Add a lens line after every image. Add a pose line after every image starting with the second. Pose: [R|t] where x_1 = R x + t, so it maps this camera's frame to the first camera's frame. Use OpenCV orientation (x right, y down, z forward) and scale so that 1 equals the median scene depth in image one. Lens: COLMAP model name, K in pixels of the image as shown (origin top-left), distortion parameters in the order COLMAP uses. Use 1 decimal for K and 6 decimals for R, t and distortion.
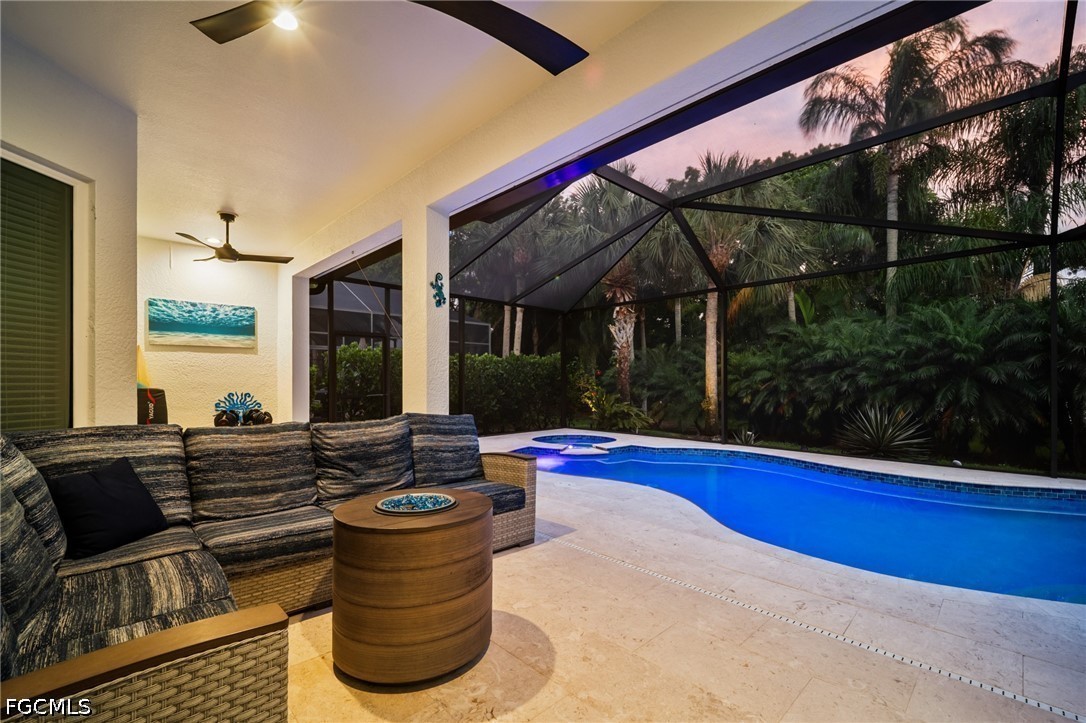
lens RADIAL K [[463.4, 0, 548.1], [0, 463.4, 370.4], [0, 0, 1]] dist [0.009929, -0.004600]
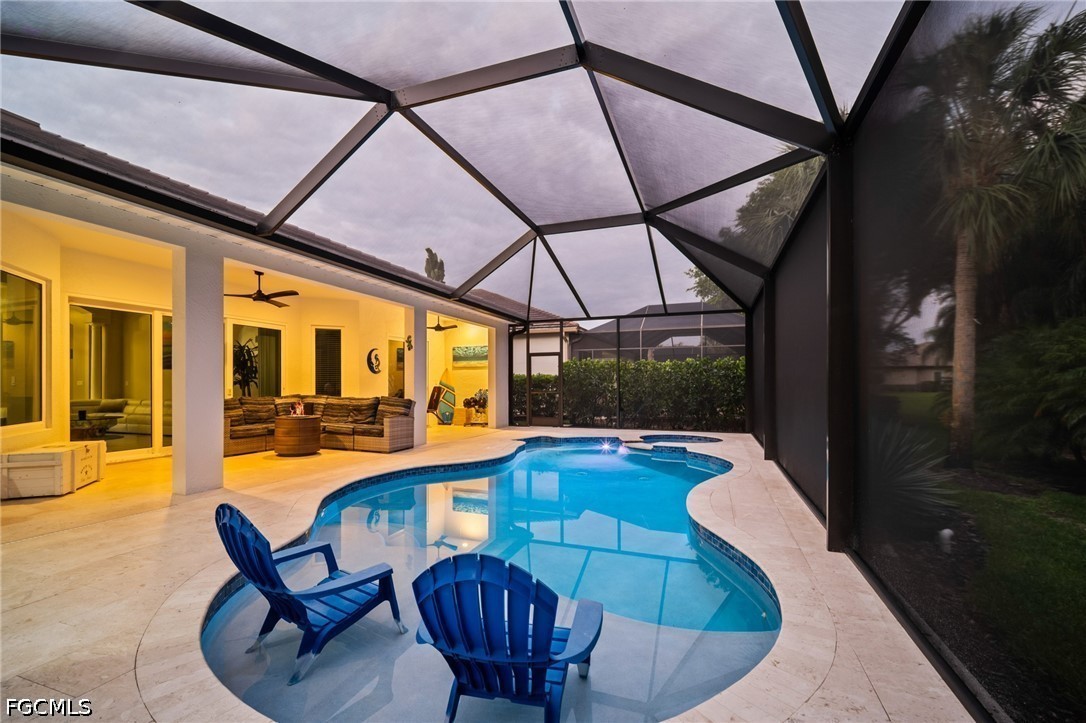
lens RADIAL K [[463.4, 0, 549.4], [0, 463.4, 383.7], [0, 0, 1]] dist [0.009929, -0.004600]
pose [[0.433879, 0.002429, -0.900968, 2.280024], [0.020368, 0.999714, 0.012504, 0.009421], [0.900741, -0.023776, 0.433706, 0.693027]]
